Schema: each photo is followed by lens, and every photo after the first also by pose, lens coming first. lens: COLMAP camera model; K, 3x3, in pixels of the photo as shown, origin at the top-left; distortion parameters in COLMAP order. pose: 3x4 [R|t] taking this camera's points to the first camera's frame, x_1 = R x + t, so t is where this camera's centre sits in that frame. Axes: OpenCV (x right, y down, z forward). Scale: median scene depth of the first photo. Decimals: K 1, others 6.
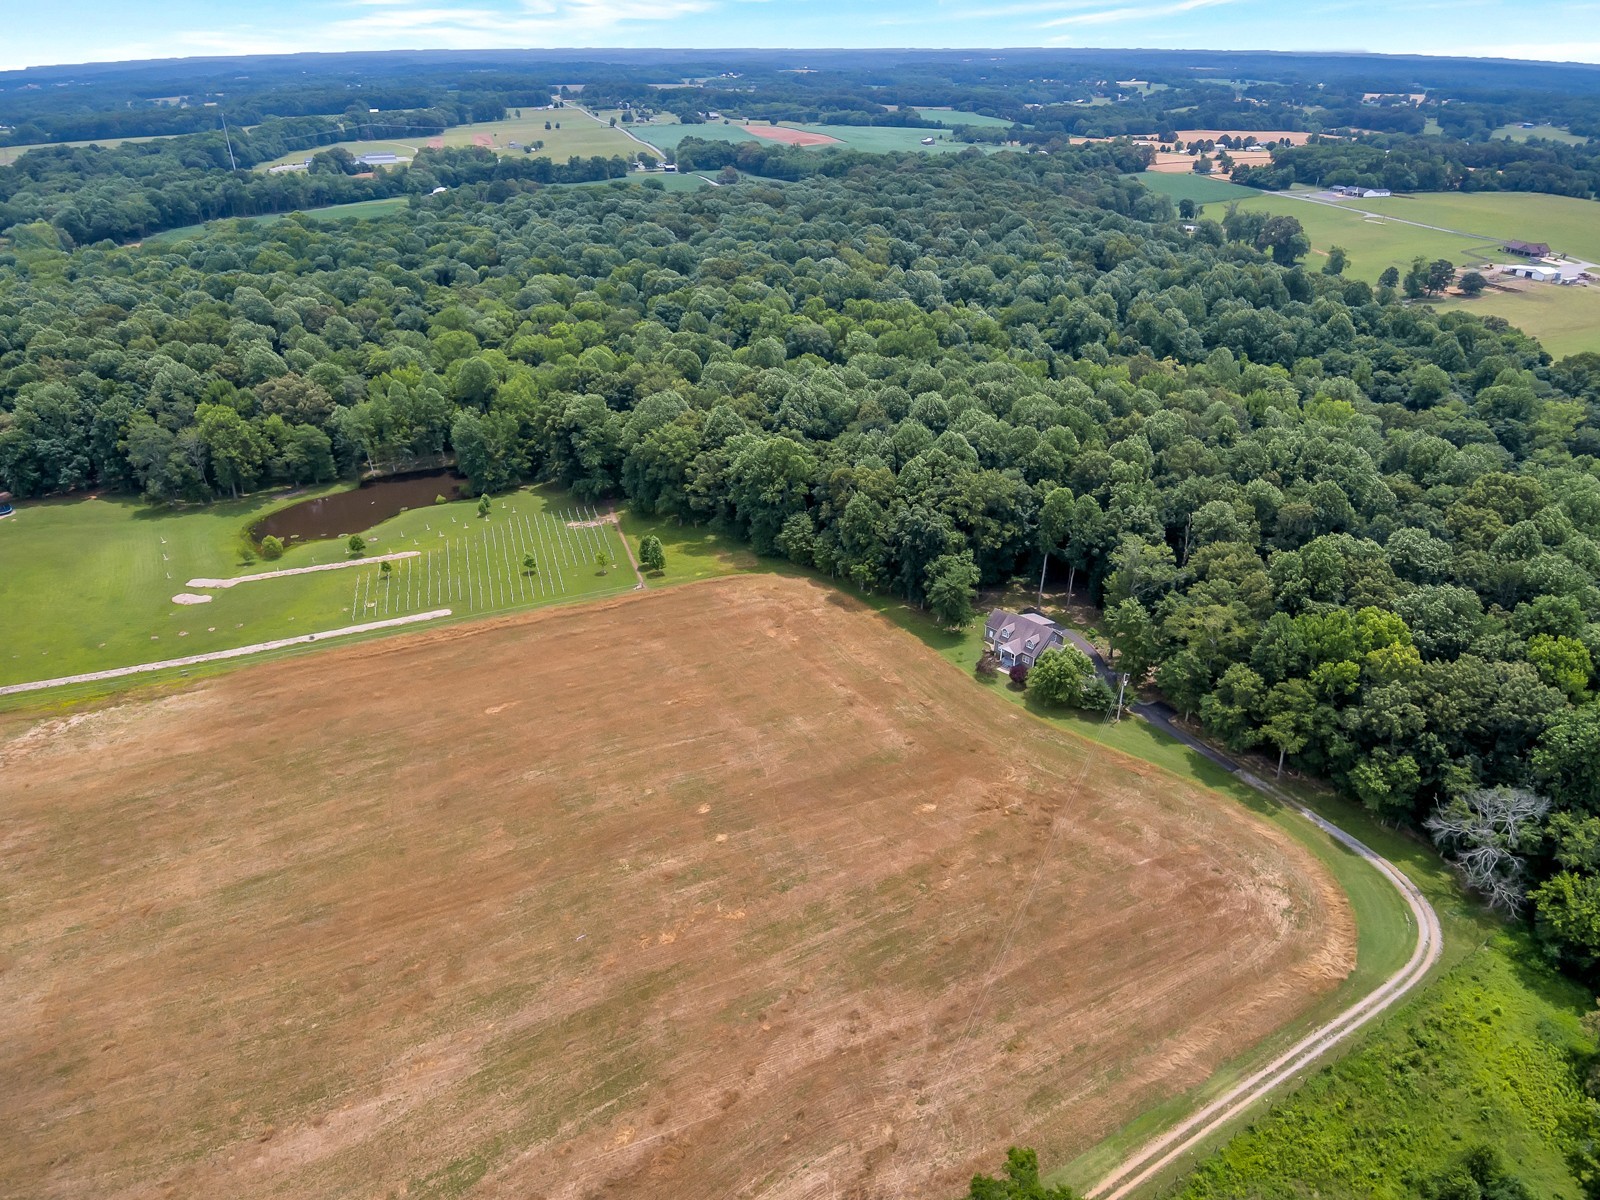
lens RADIAL K [[963.7, 0, 807.7], [0, 963.7, 614.3], [0, 0, 1]] dist [0.068753, -0.093878]
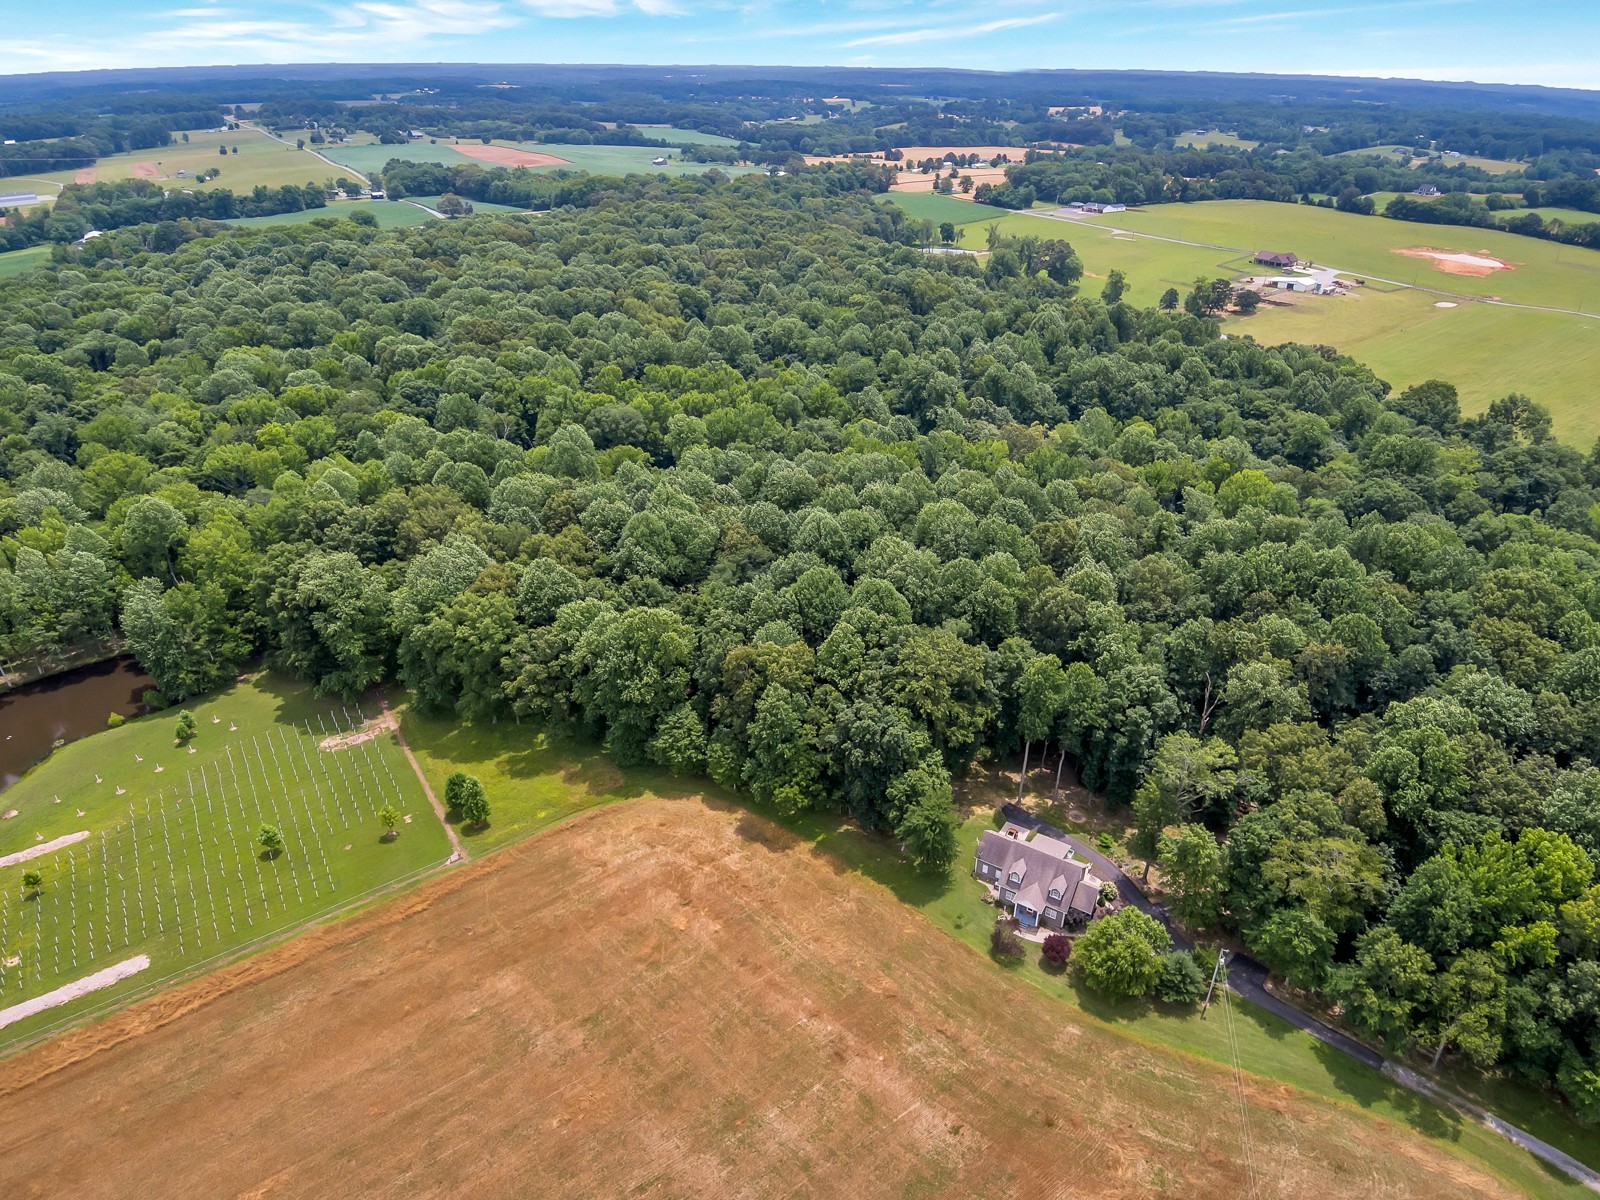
lens RADIAL K [[963.7, 0, 793.1], [0, 963.7, 613.1], [0, 0, 1]] dist [0.068753, -0.093878]
pose [[0.968013, -0.114588, 0.223205, -0.070116], [0.117661, 0.993054, -0.000471, -0.147837], [-0.221601, 0.026719, 0.974771, 0.255177]]
